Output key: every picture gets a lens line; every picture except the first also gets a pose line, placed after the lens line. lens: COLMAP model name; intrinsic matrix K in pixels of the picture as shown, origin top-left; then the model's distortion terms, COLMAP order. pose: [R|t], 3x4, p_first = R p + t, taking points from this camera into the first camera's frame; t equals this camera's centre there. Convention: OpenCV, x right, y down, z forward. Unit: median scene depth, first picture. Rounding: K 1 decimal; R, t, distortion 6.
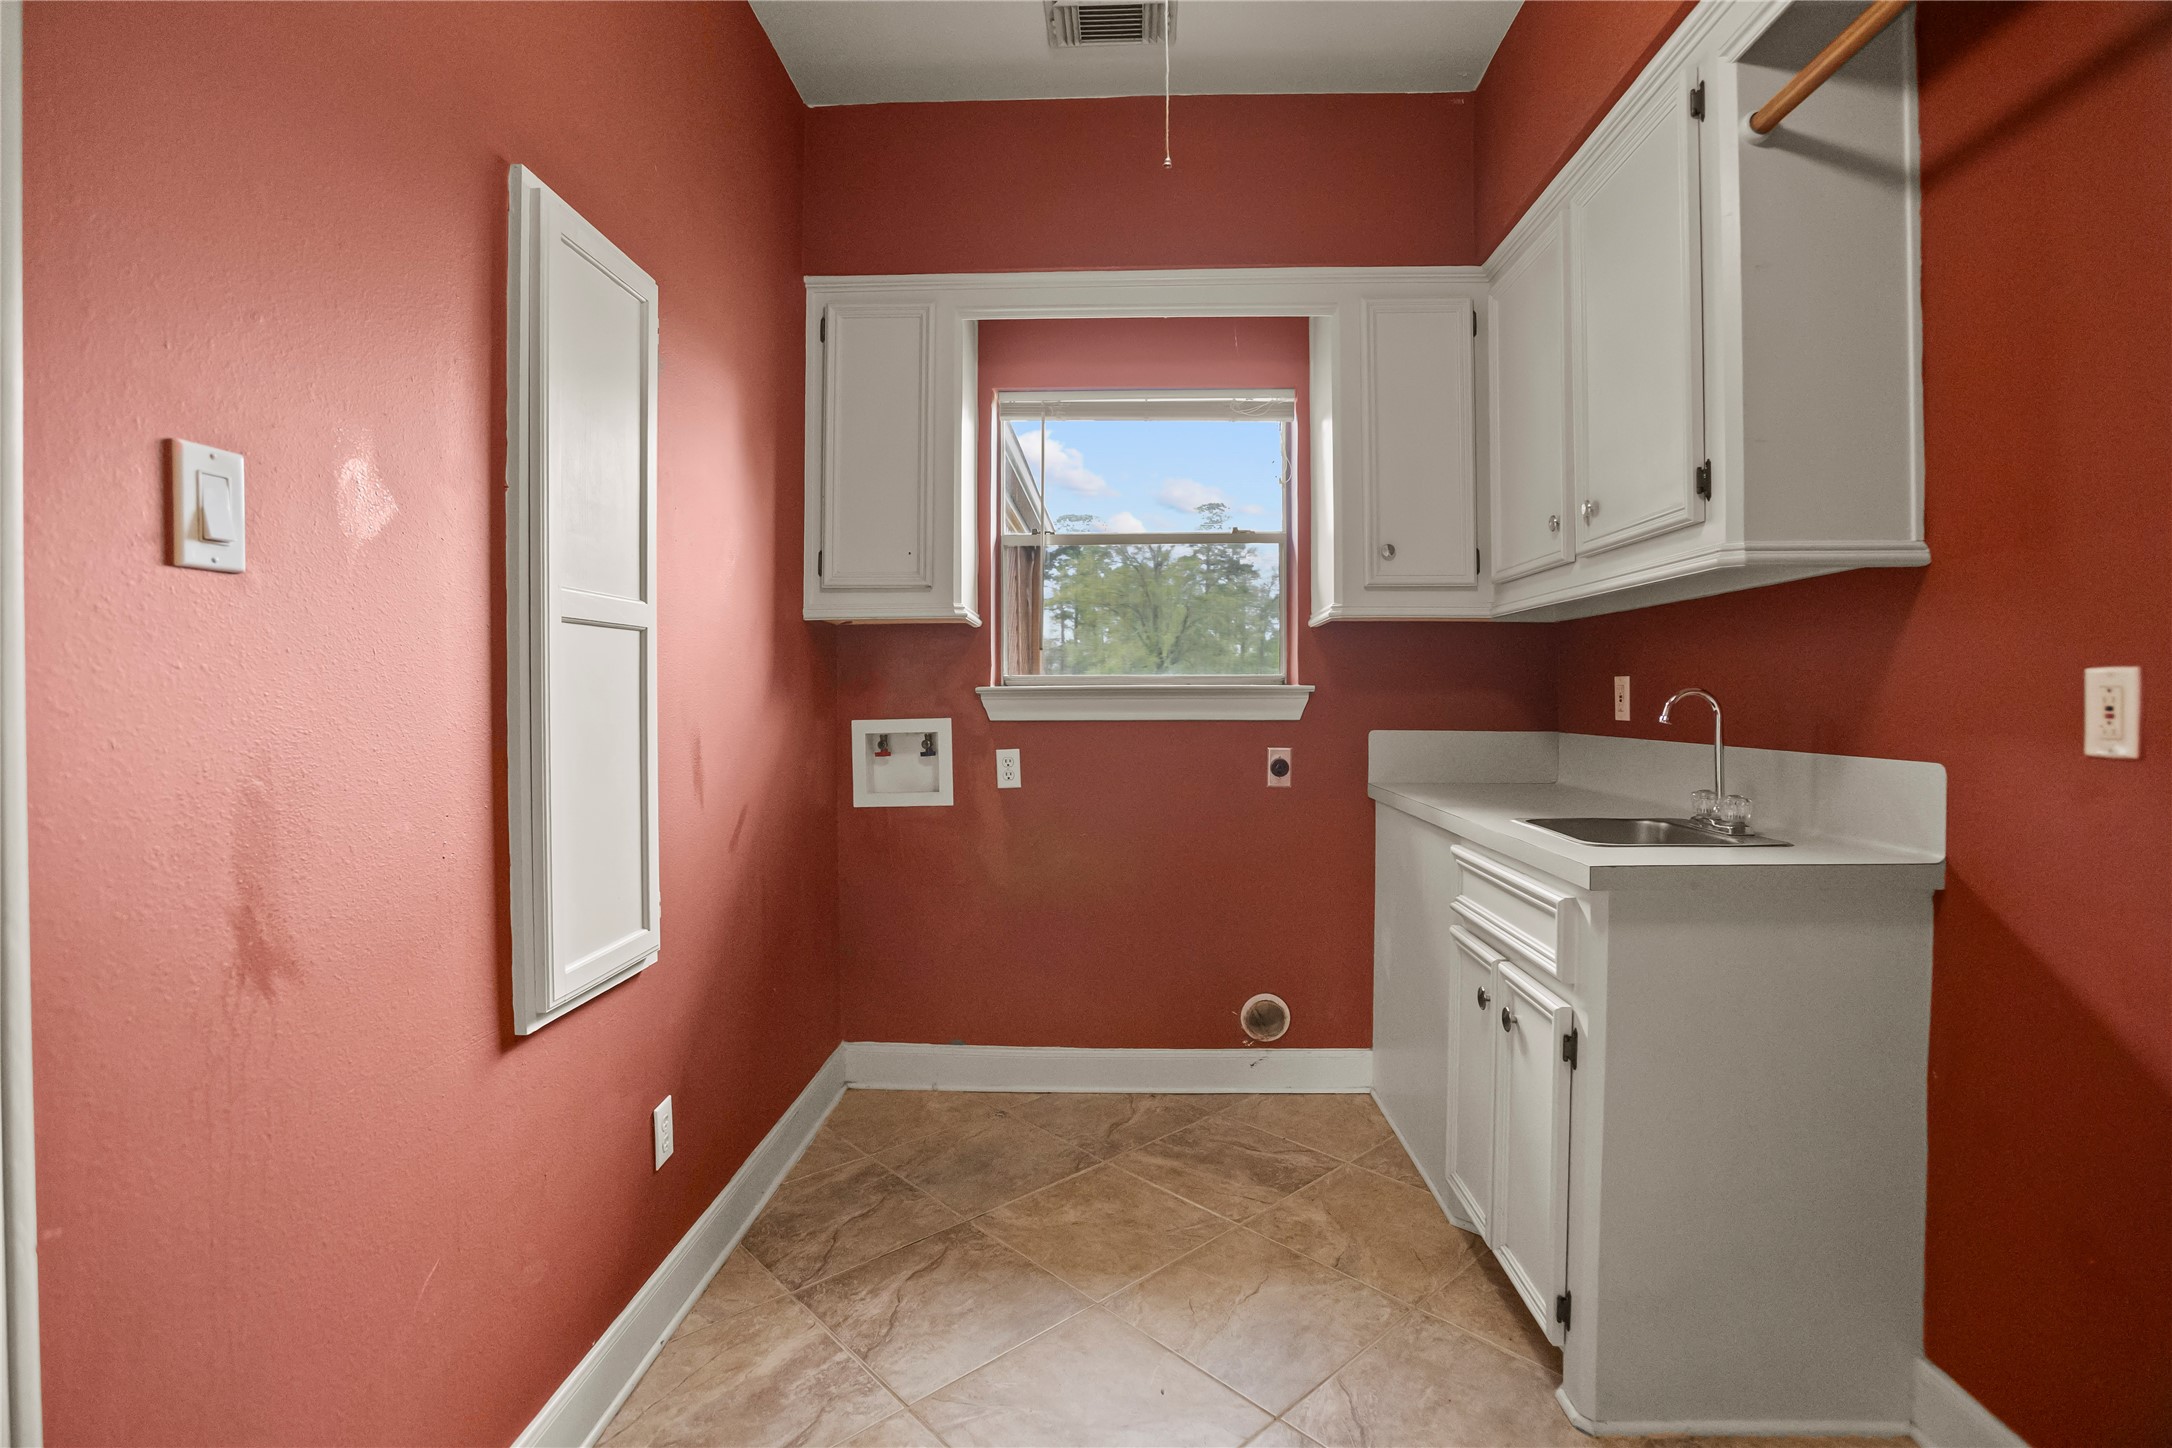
lens RADIAL K [[1017.3, 0, 1093.2], [0, 1017.3, 713.9], [0, 0, 1]] dist [-0.067385, 0.026249]
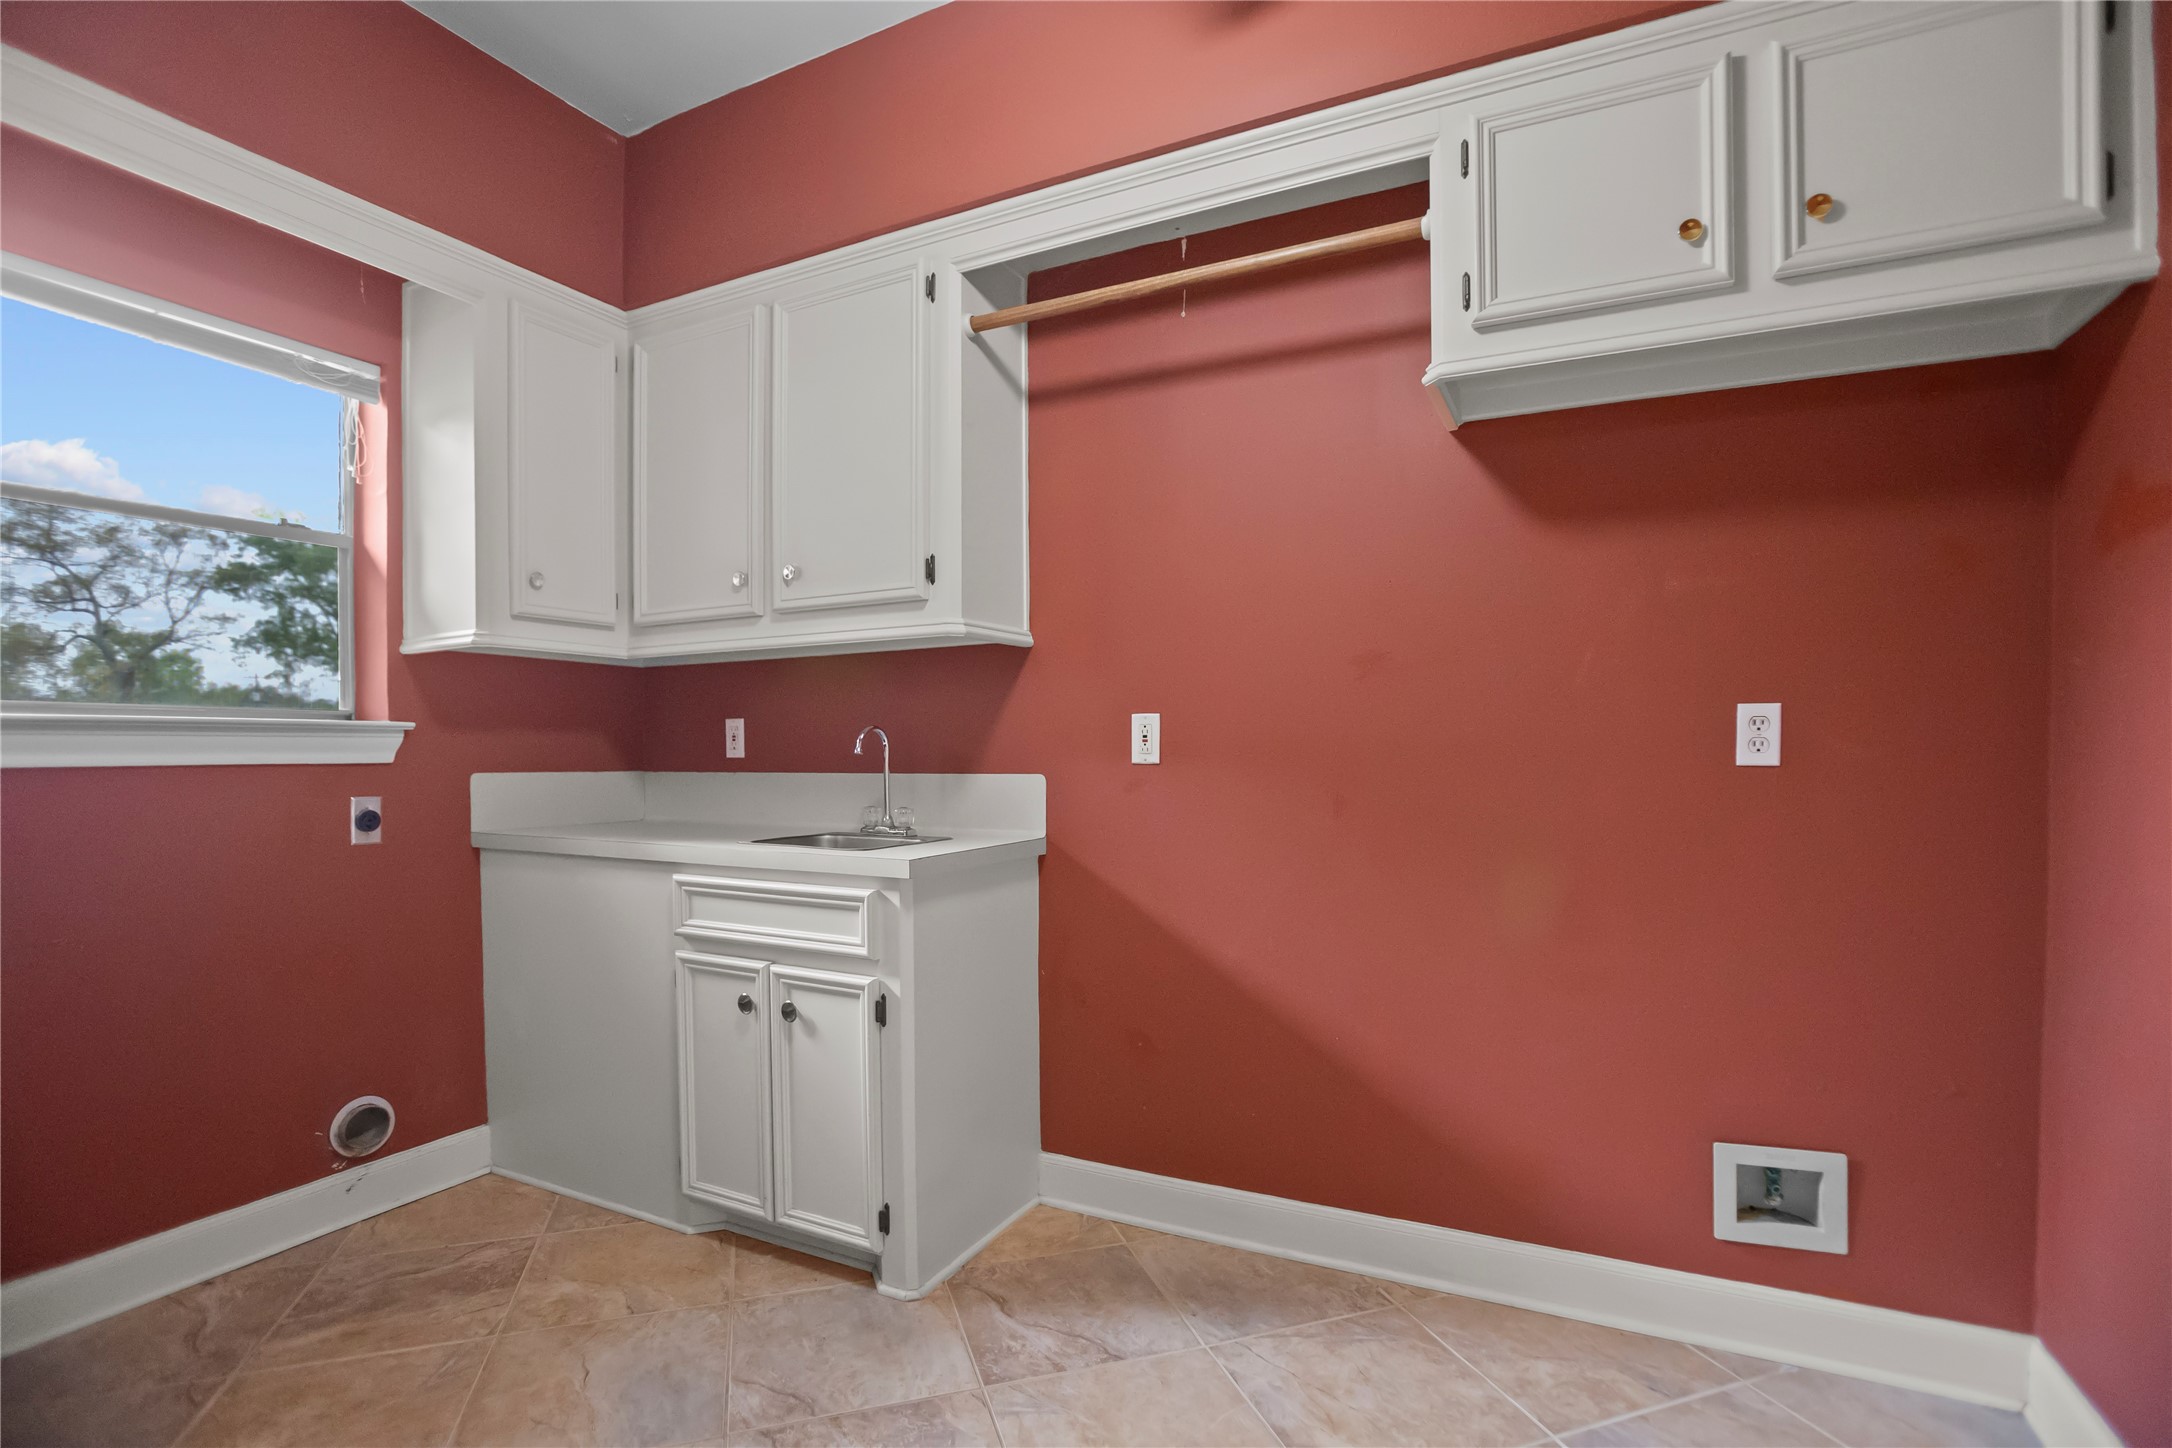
lens RADIAL K [[1027.8, 0, 1088.1], [0, 1027.8, 787.6], [0, 0, 1]] dist [-0.066188, 0.031212]
pose [[0.419491, -0.031913, 0.907198, -0.465937], [0.019171, 0.999470, 0.026294, 0.023452], [-0.907557, 0.006362, 0.419881, 0.185661]]
